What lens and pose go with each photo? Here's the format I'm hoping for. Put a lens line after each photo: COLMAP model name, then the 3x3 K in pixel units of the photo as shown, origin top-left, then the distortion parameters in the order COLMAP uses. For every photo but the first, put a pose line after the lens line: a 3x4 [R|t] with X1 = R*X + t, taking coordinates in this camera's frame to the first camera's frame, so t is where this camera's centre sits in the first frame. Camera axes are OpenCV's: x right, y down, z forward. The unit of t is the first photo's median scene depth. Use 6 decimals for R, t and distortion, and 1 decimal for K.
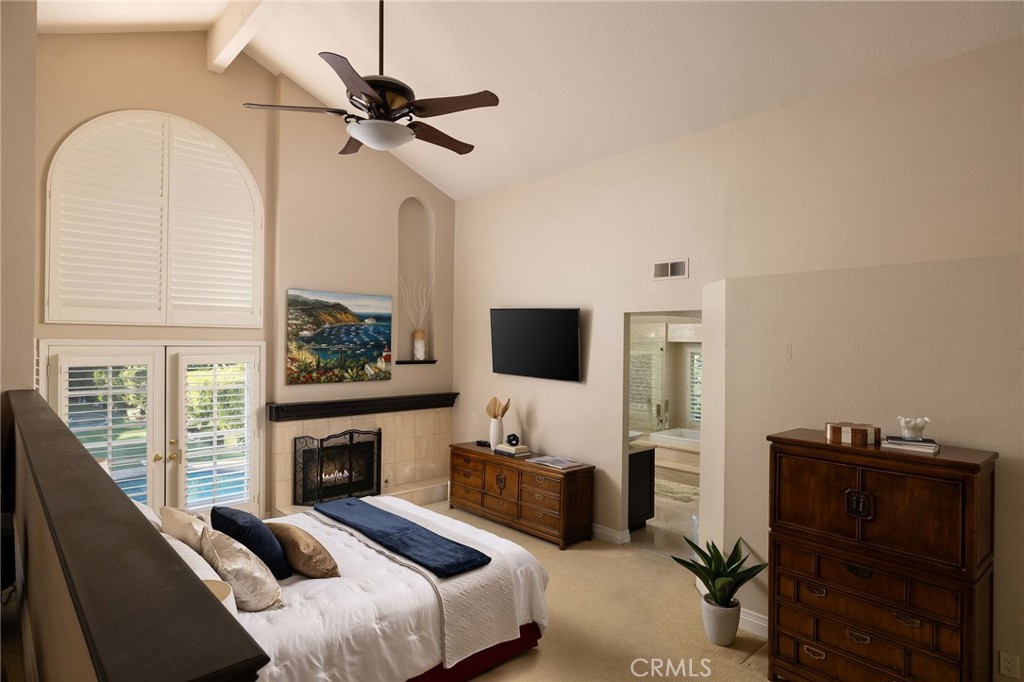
lens RADIAL K [[554.7, 0, 512.0], [0, 554.7, 341.0], [0, 0, 1]] dist [0.001184, 0.000285]
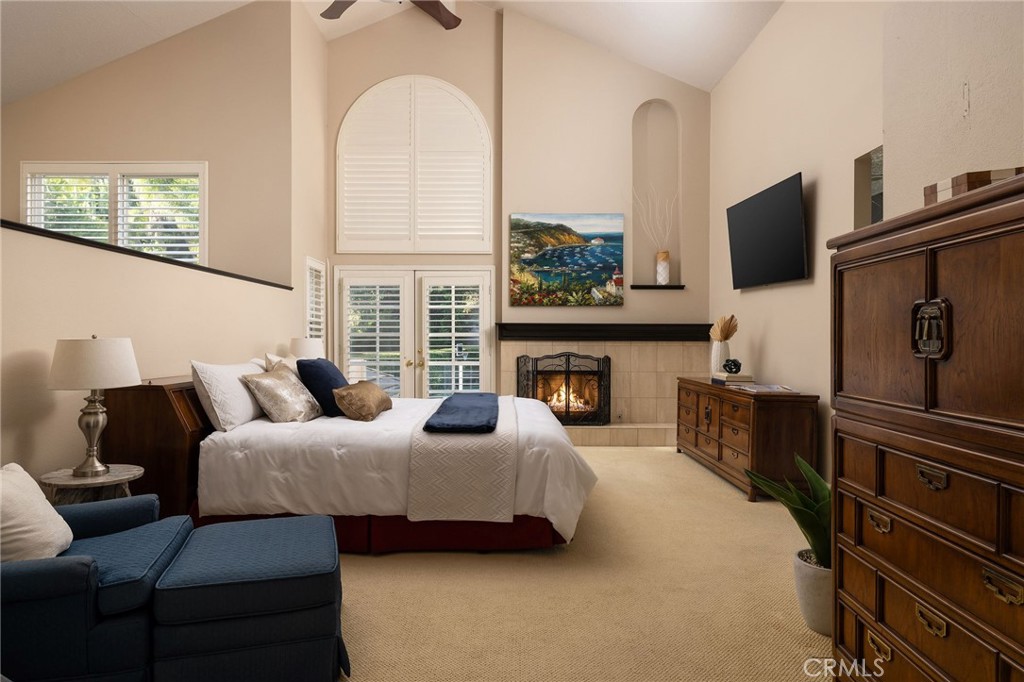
lens RADIAL K [[582.6, 0, 512.0], [0, 582.6, 341.0], [0, 0, 1]] dist [-0.001400, -0.000366]
pose [[0.732636, -0.005836, -0.680595, 0.324440], [0.006042, 0.999980, -0.002071, 0.140732], [0.680594, -0.002595, 0.732657, 0.193454]]
